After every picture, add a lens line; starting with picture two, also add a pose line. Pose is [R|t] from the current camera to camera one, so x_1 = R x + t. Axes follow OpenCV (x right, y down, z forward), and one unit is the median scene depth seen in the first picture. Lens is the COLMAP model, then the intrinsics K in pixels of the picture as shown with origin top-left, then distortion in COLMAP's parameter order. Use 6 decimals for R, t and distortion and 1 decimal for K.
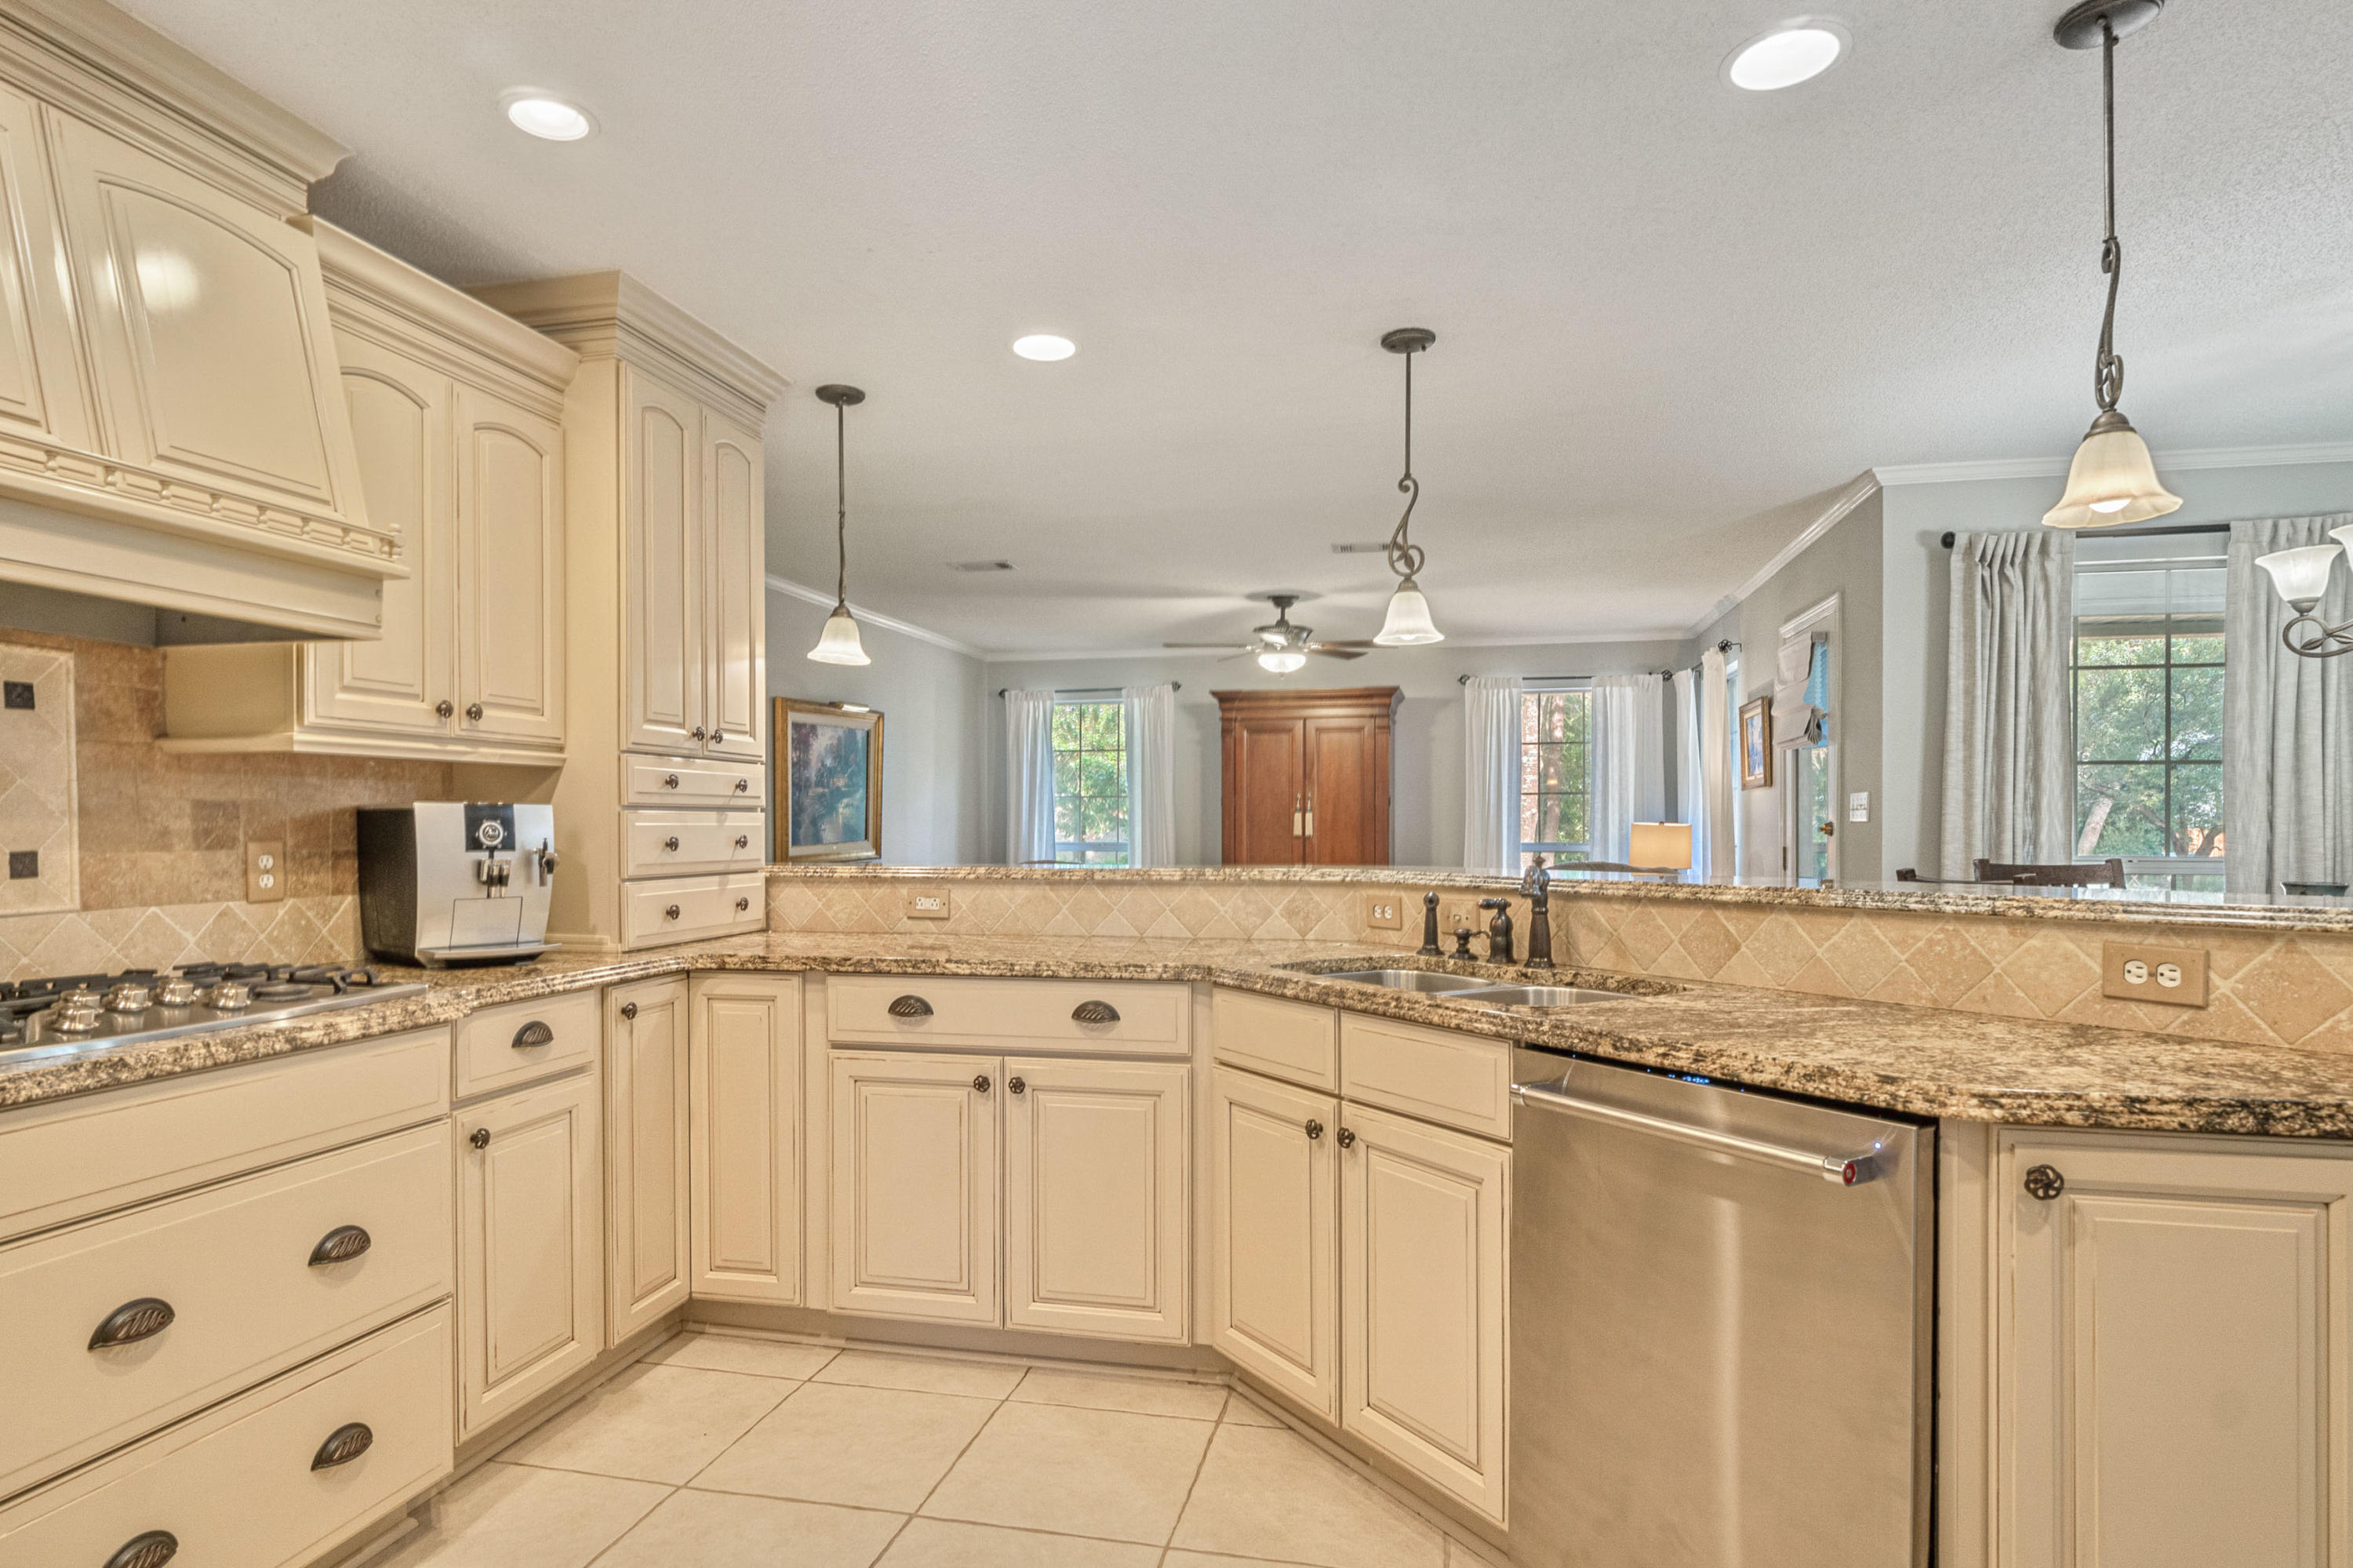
lens RADIAL K [[1259.7, 0, 1179.8], [0, 1259.7, 825.1], [0, 0, 1]] dist [-0.002339, -0.003122]
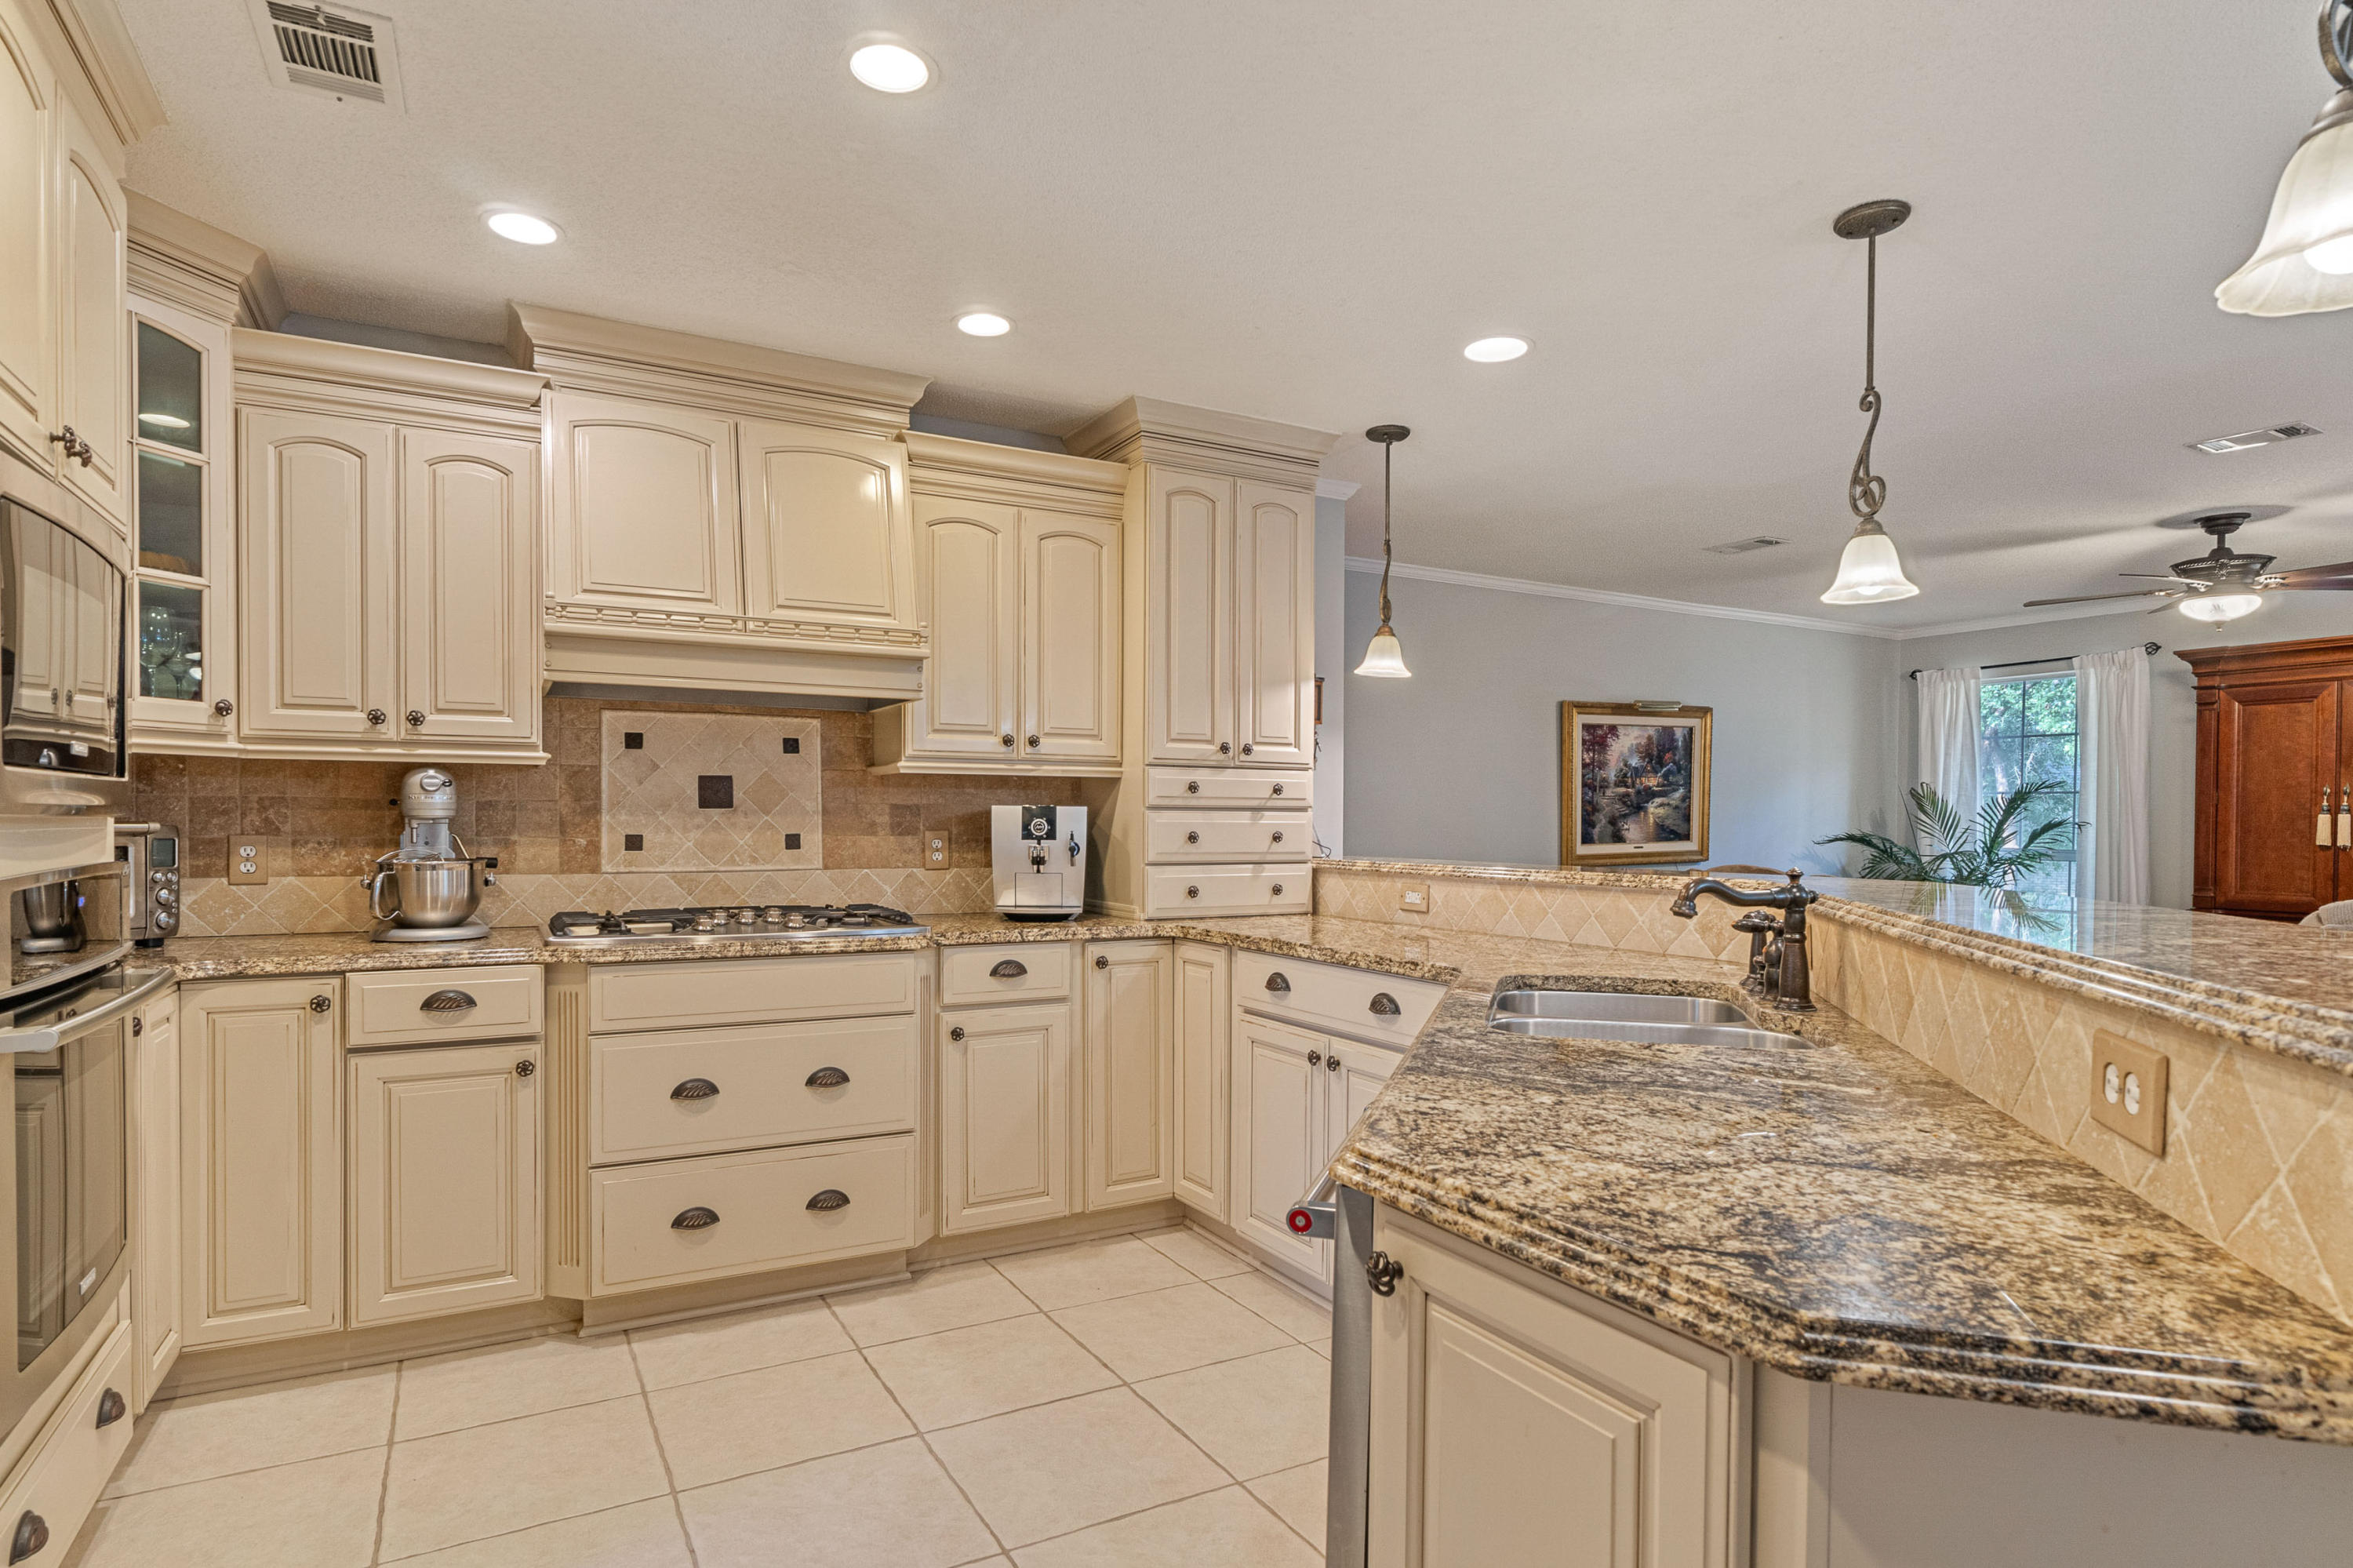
lens RADIAL K [[1259.7, 0, 1193.2], [0, 1259.7, 835.1], [0, 0, 1]] dist [-0.002339, -0.003122]
pose [[0.668221, 0.014357, -0.743825, 0.518599], [-0.008165, 0.999895, 0.011965, -0.002278], [0.743918, -0.001922, 0.668268, 0.159575]]
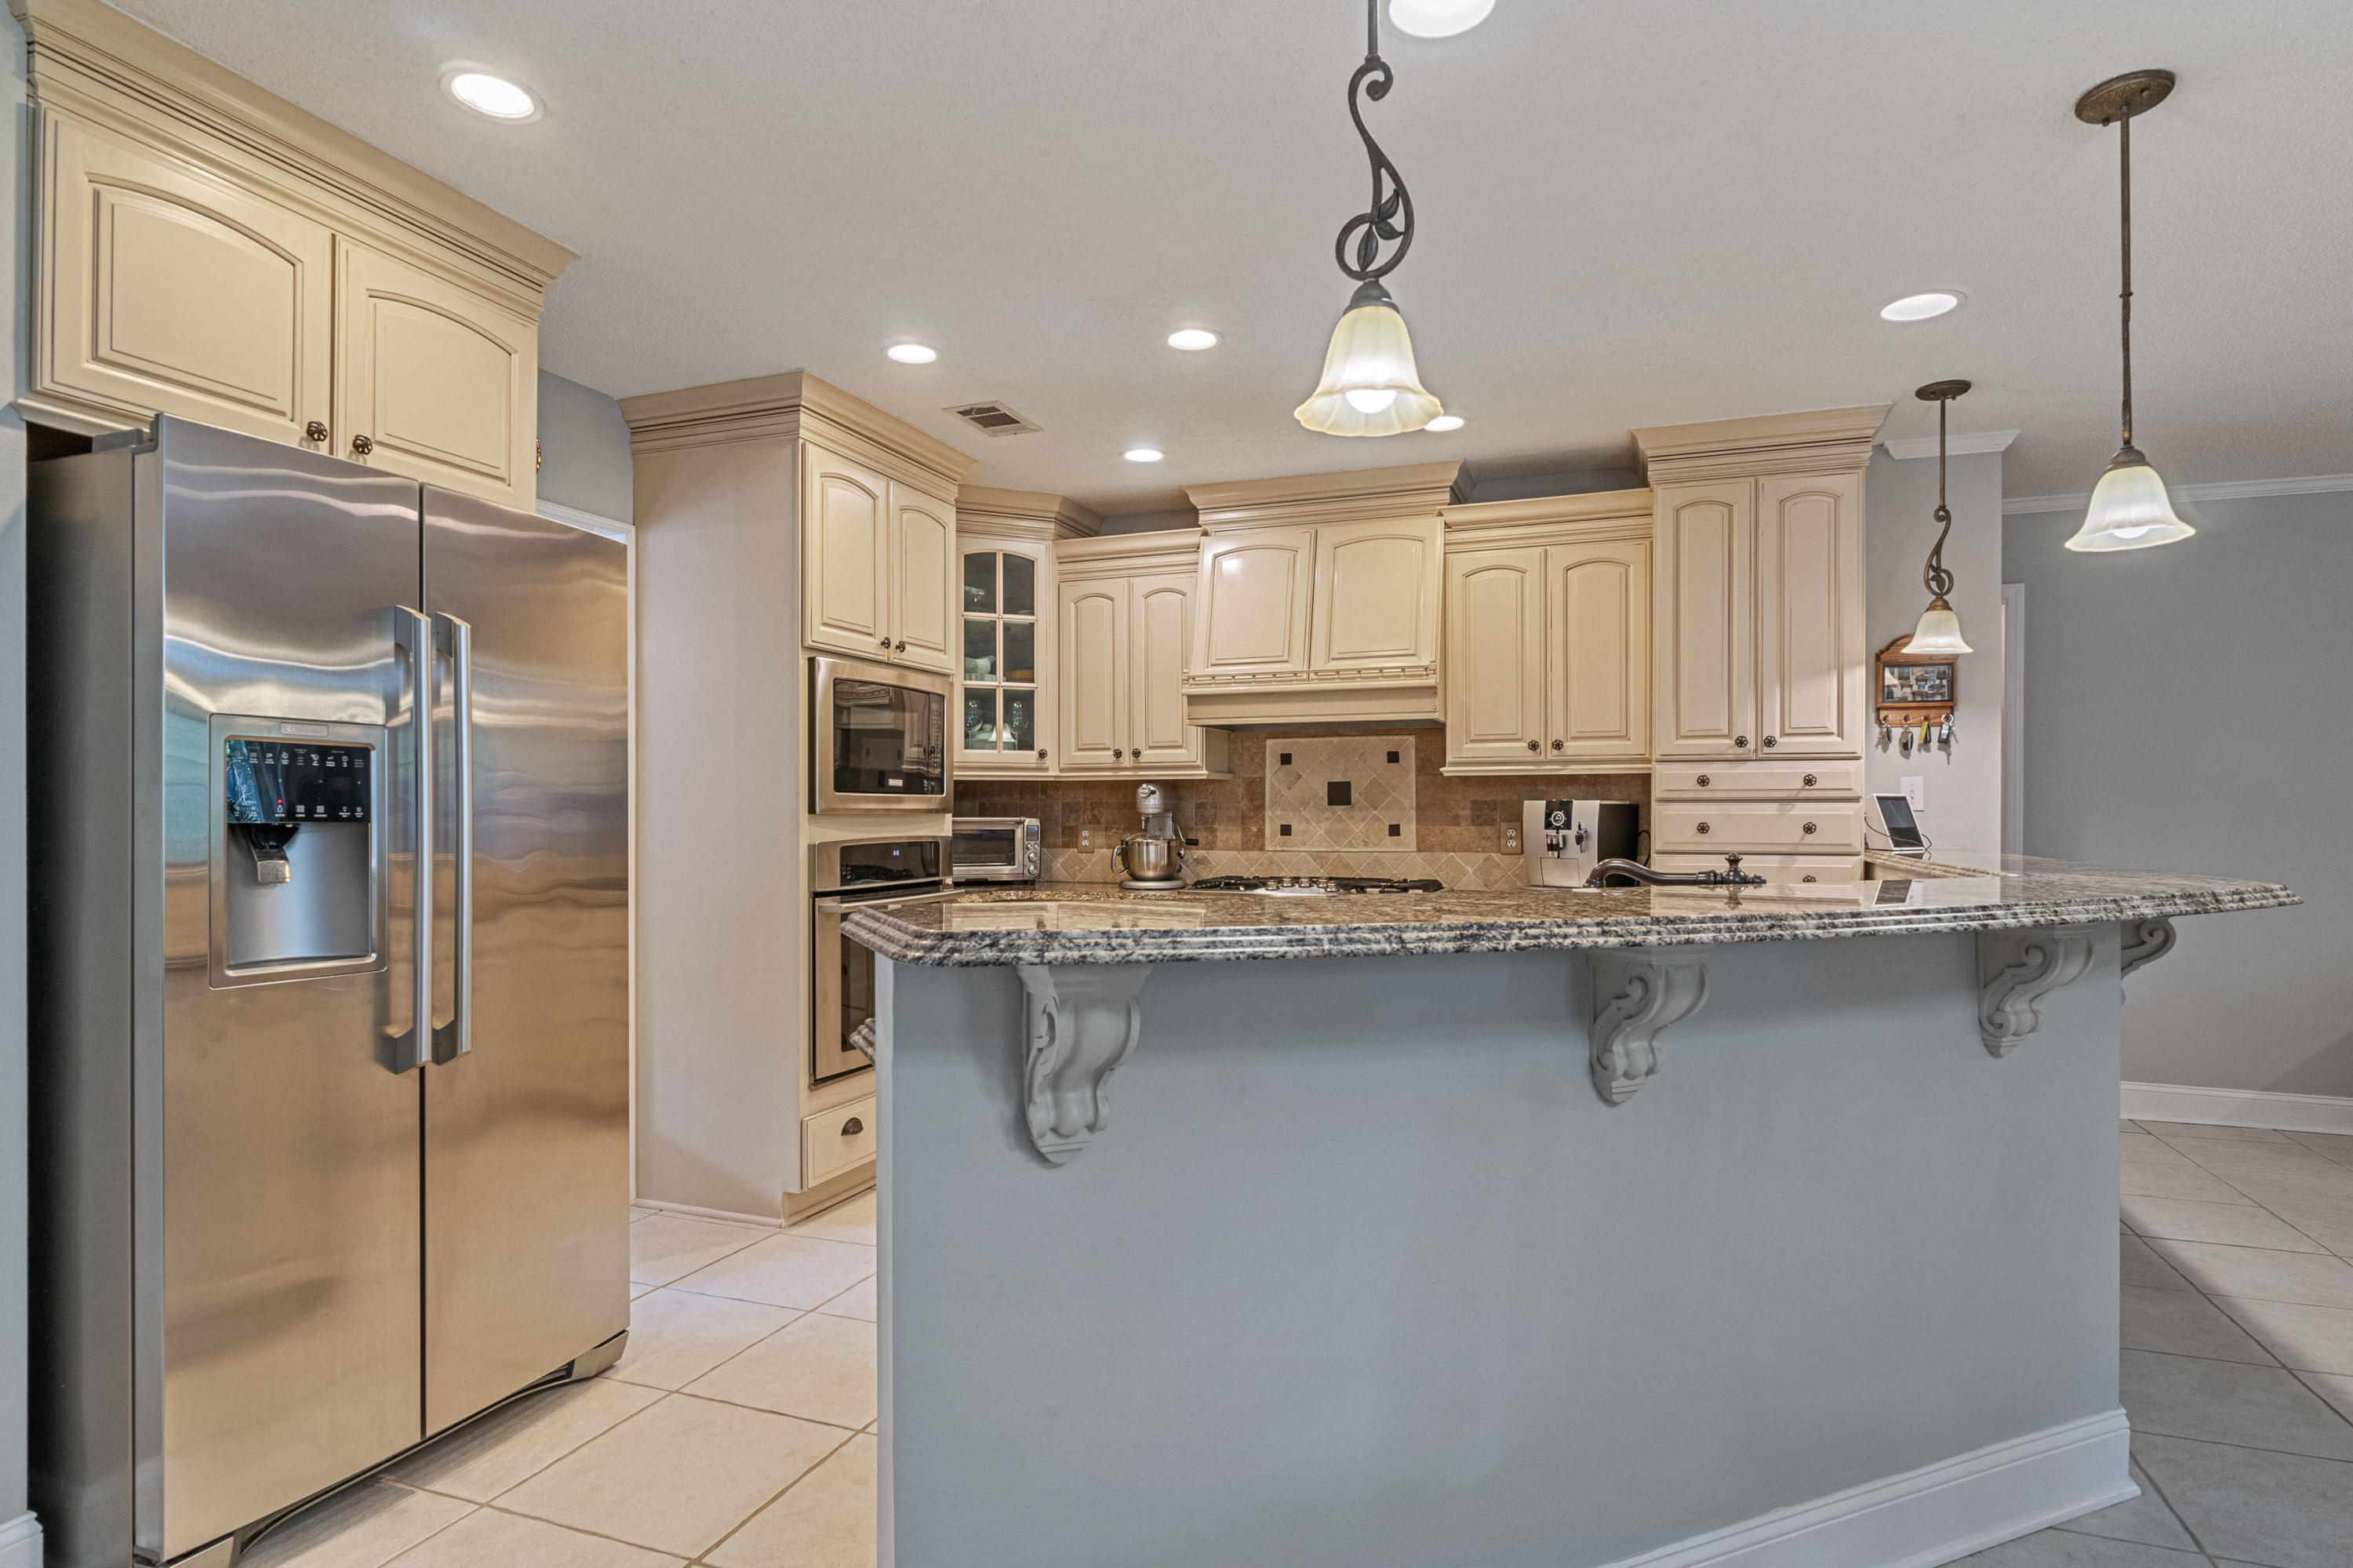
lens RADIAL K [[1259.7, 0, 1176.1], [0, 1259.7, 812.0], [0, 0, 1]] dist [-0.002339, -0.003122]
pose [[-0.134095, 0.002761, -0.990965, 0.963254], [-0.000128, 0.999996, 0.002803, -0.005500], [0.990968, 0.000503, -0.134094, 0.615395]]
